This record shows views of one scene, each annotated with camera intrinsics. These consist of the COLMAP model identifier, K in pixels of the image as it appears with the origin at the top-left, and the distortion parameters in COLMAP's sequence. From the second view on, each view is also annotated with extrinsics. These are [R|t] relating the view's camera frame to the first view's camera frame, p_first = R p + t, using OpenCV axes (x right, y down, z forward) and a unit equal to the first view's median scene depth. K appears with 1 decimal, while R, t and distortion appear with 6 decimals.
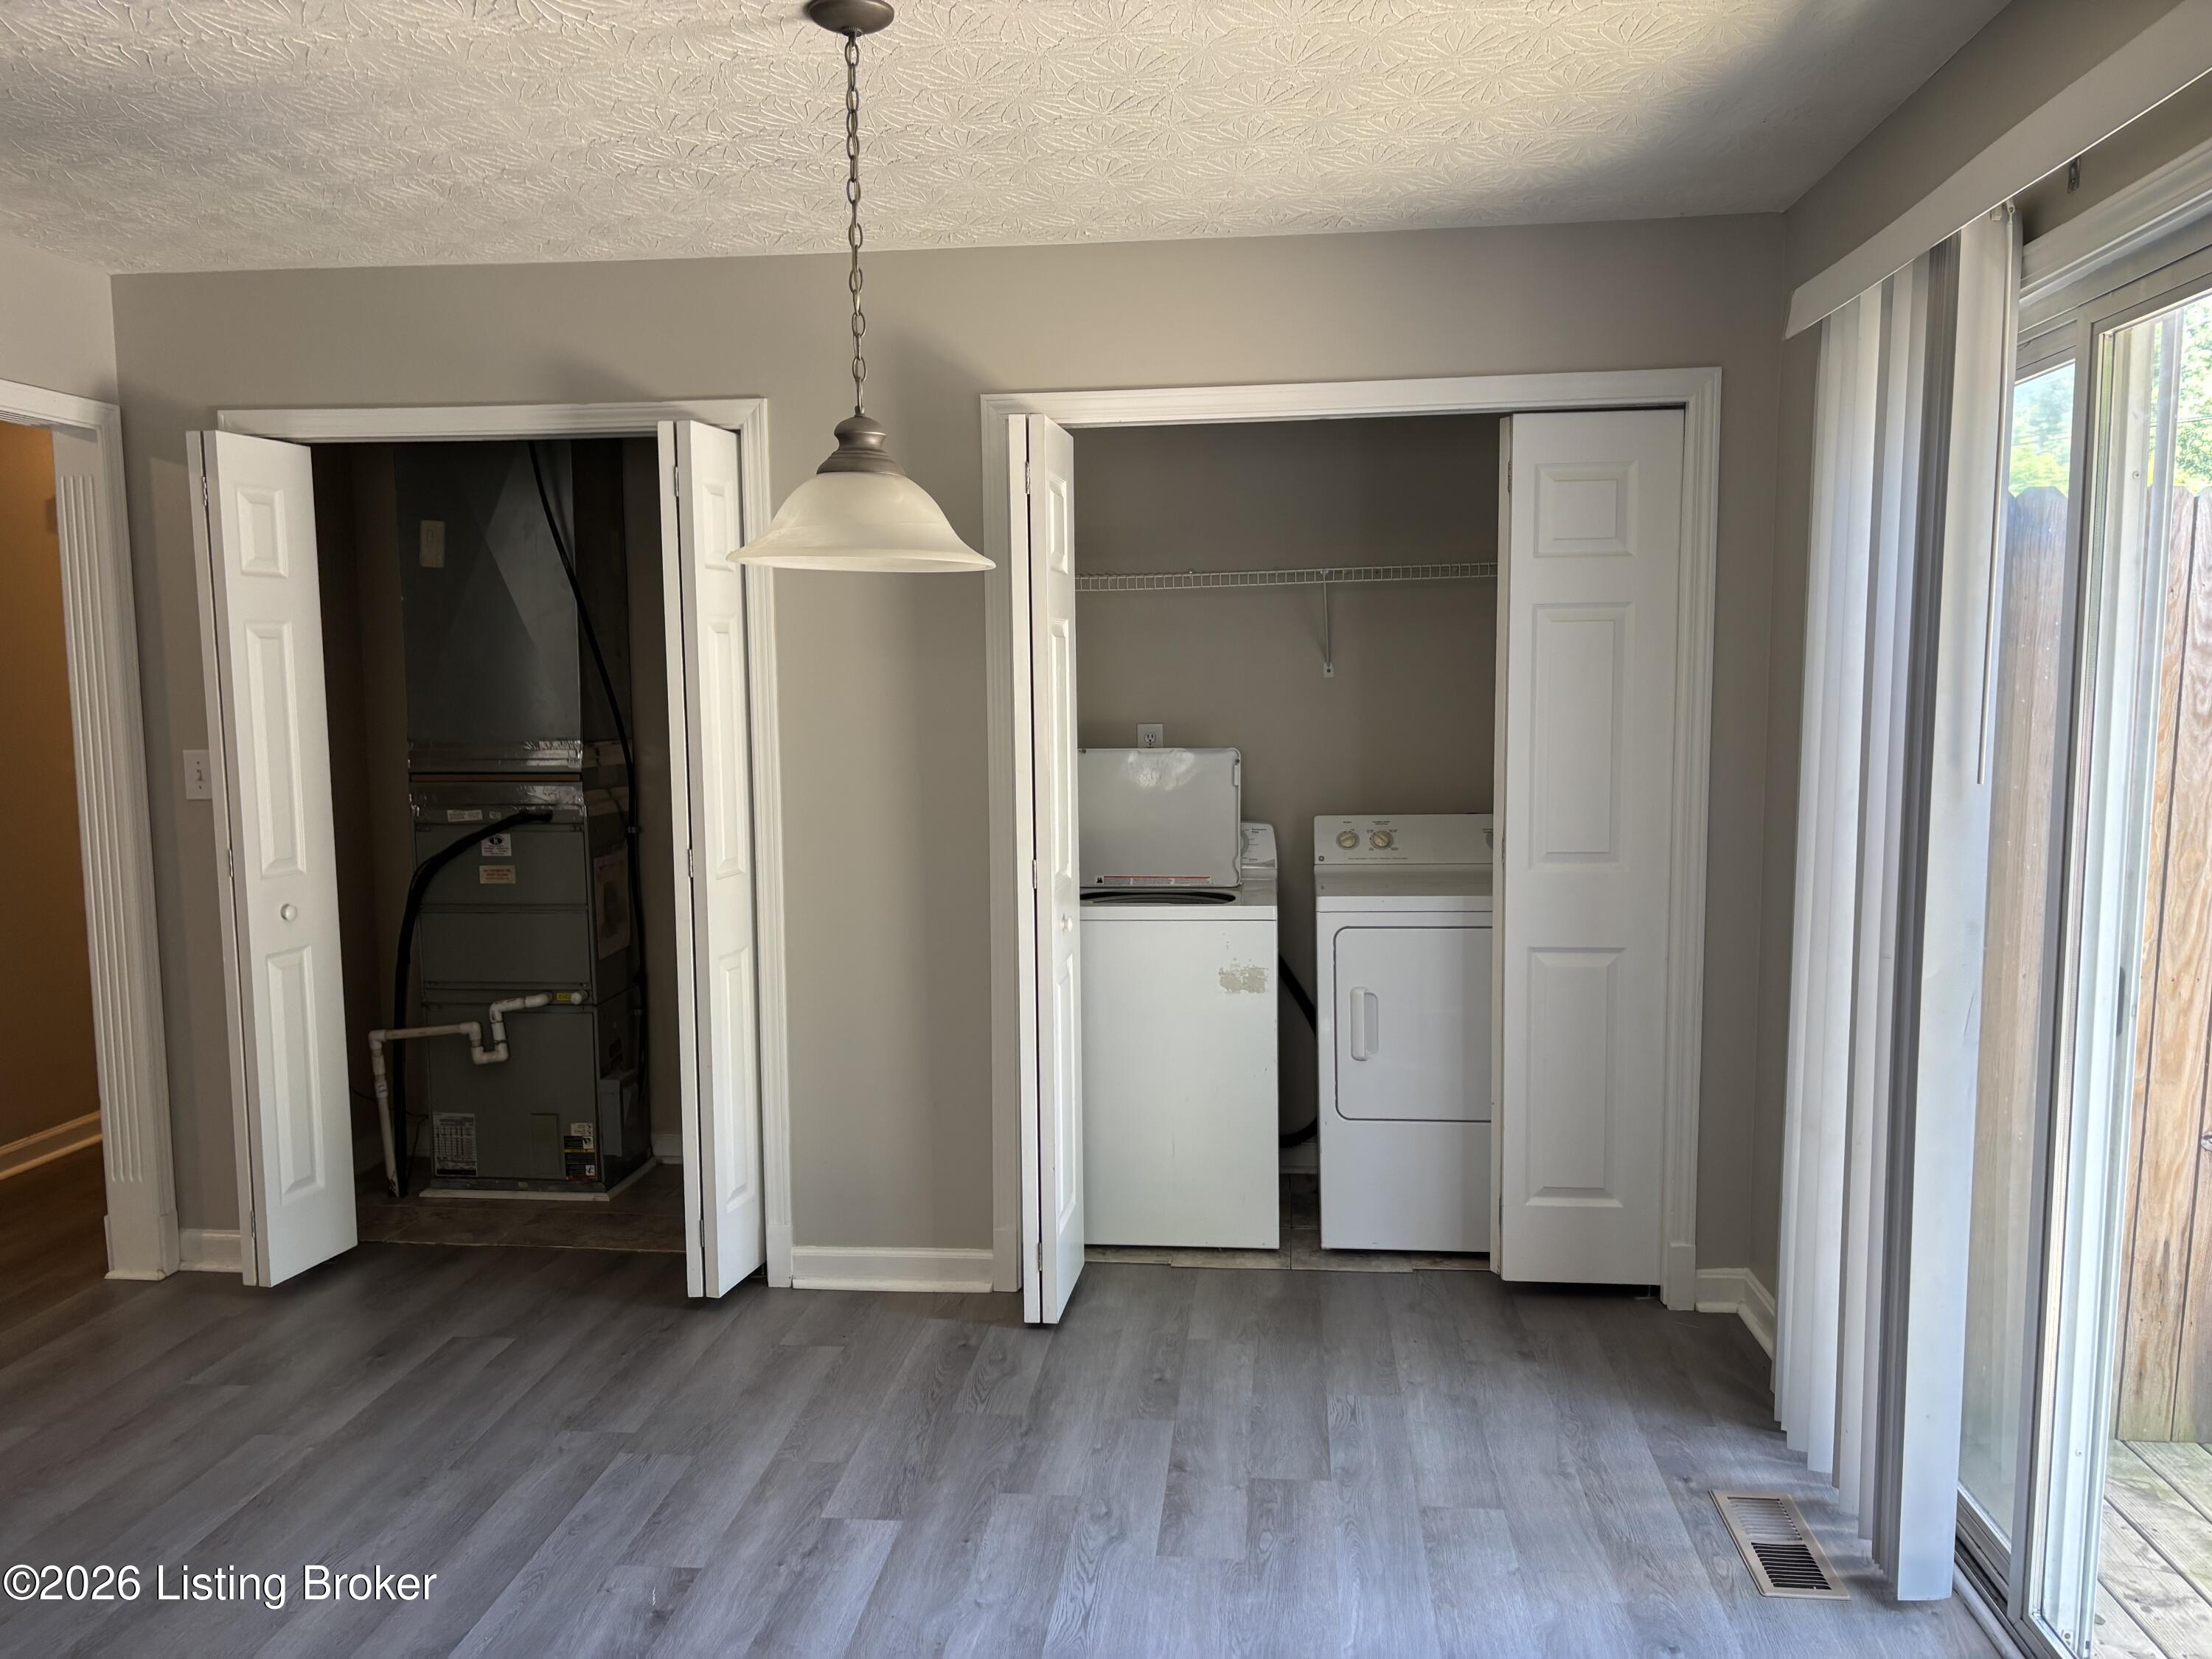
lens RADIAL K [[1661.8, 0, 1106.0], [0, 1661.8, 829.6], [0, 0, 1]] dist [0.032370, -0.035336]
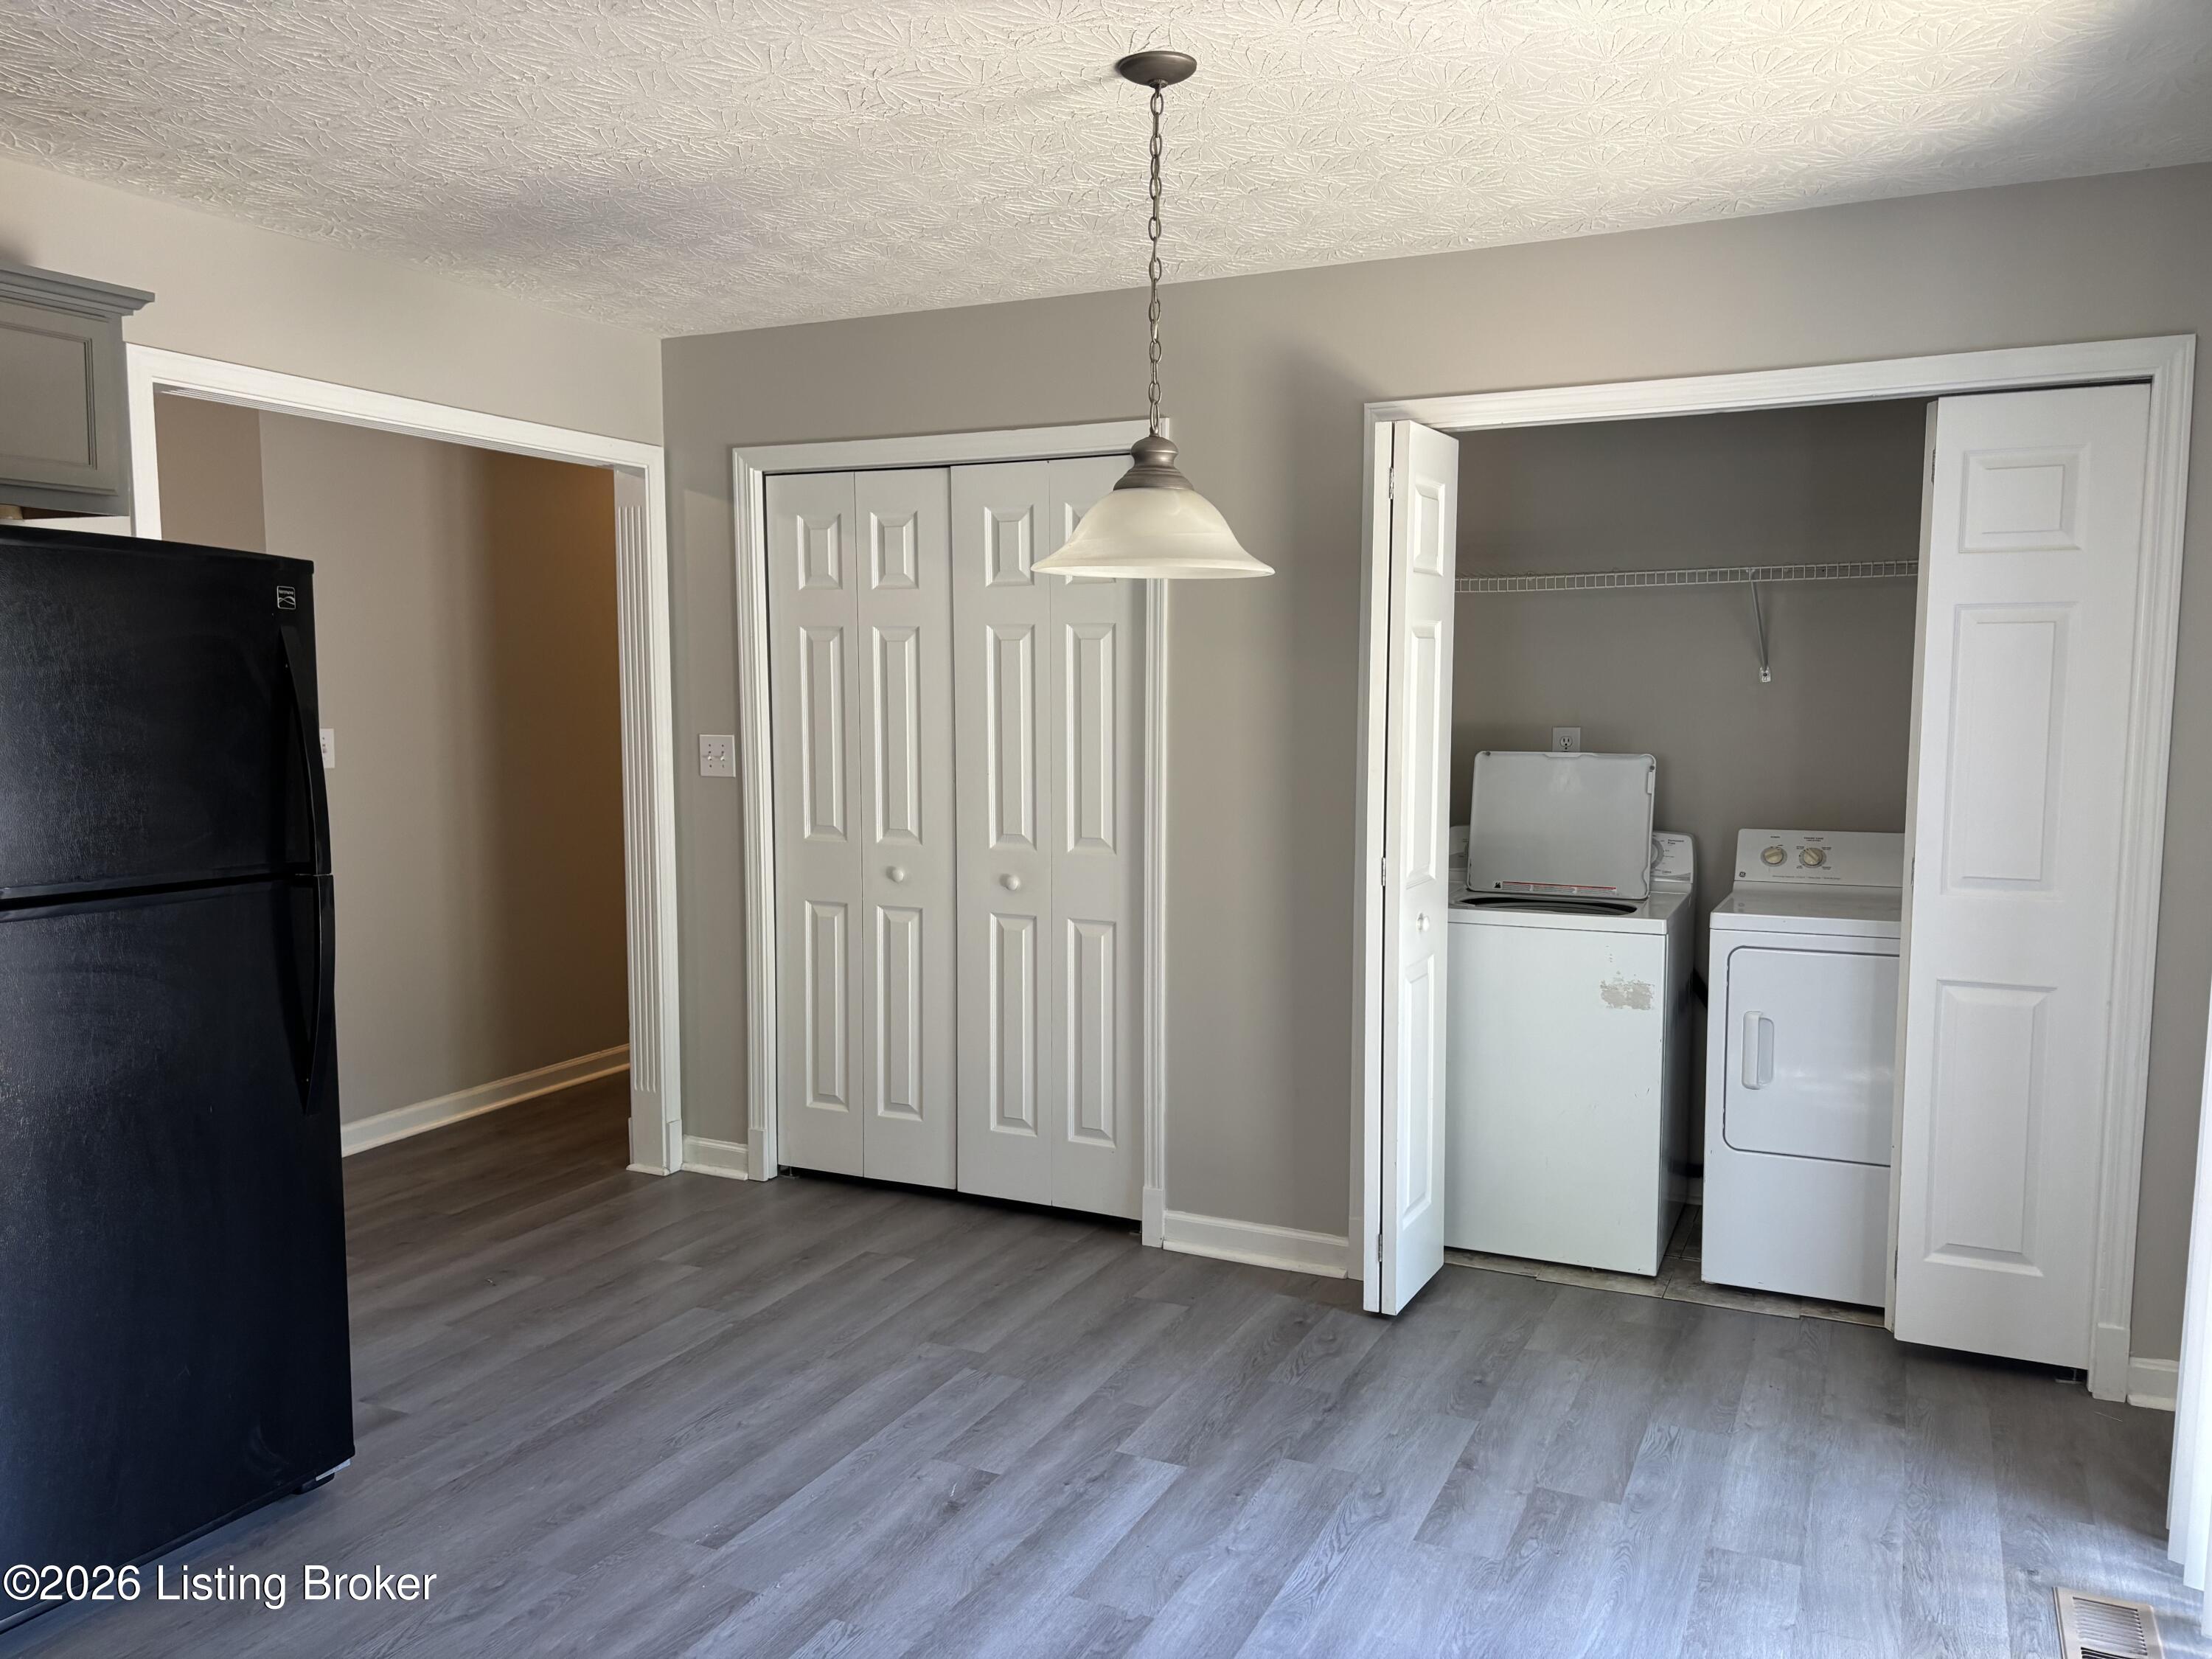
lens RADIAL K [[1661.8, 0, 1092.1], [0, 1661.8, 829.6], [0, 0, 1]] dist [0.032370, -0.035336]
pose [[0.939392, 0.040183, -0.340482, 0.140912], [-0.040987, 0.999148, 0.004833, 0.003461], [0.340386, 0.009415, 0.940239, -0.023605]]
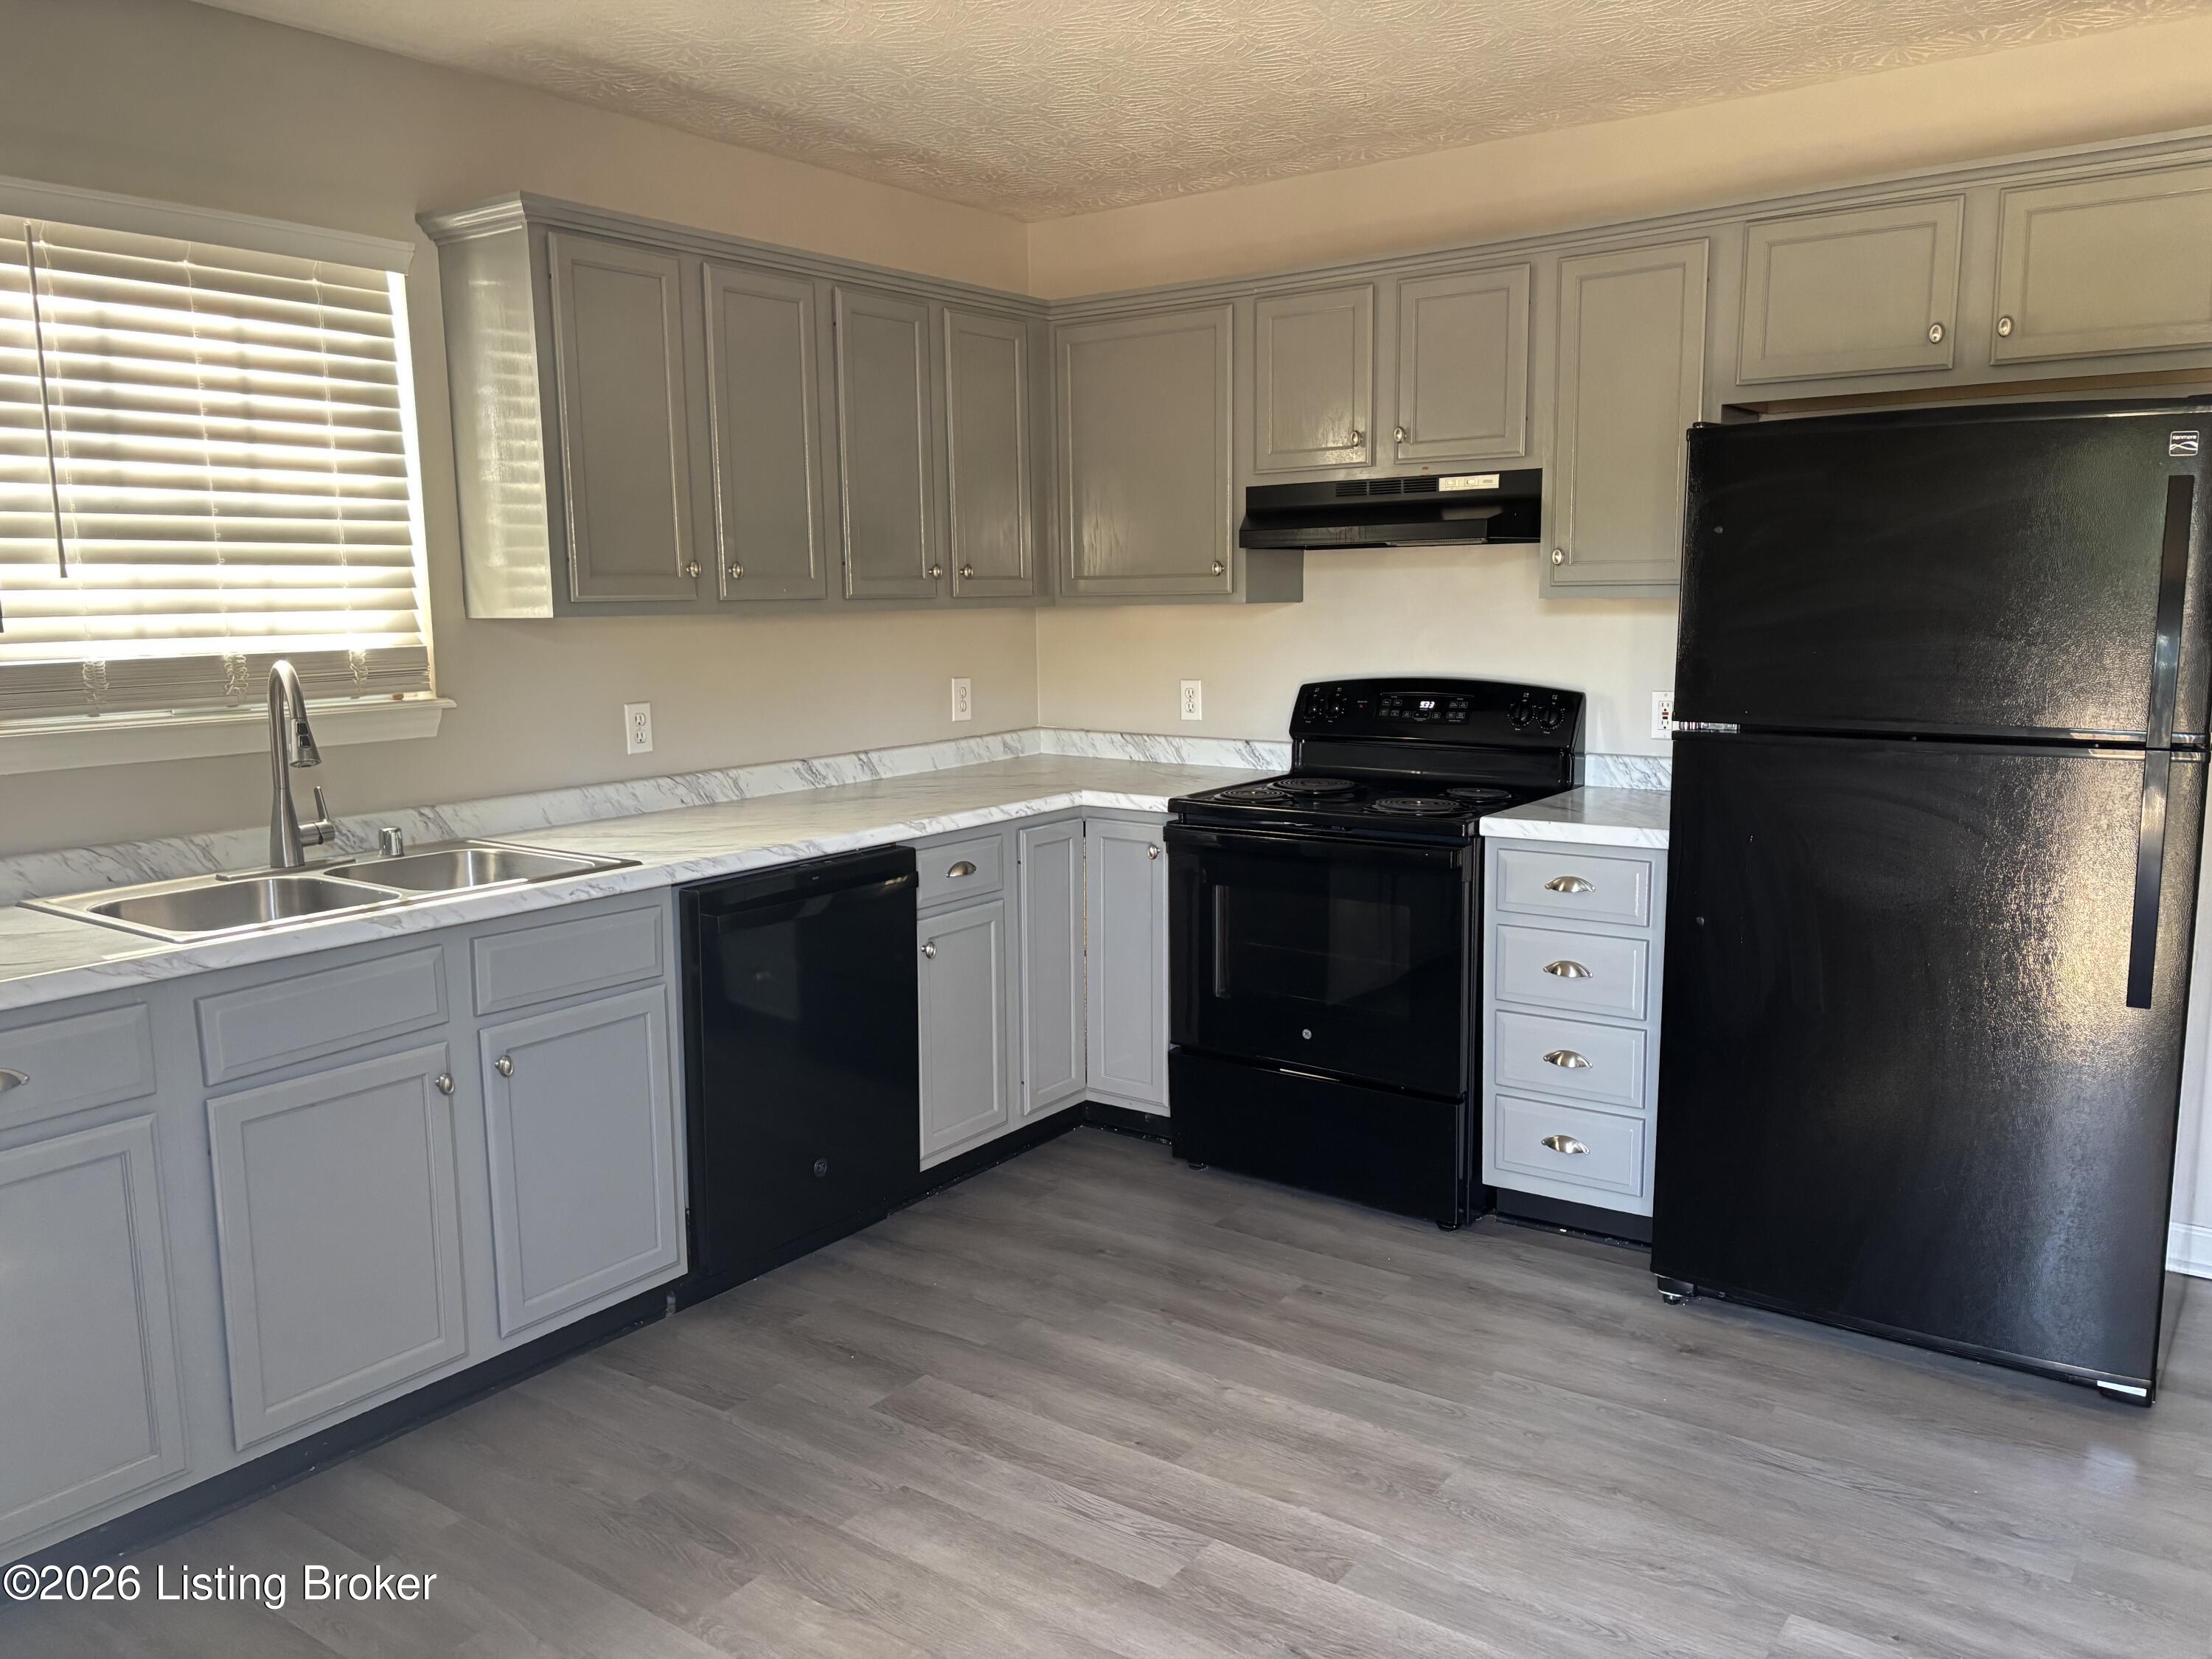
lens RADIAL K [[1661.8, 0, 1086.0], [0, 1661.8, 824.7], [0, 0, 1]] dist [0.032370, -0.035336]
pose [[-0.515342, 0.133952, -0.846451, 0.392967], [-0.059142, 0.979795, 0.191062, -0.037781], [0.854942, 0.148523, -0.497007, 0.583708]]
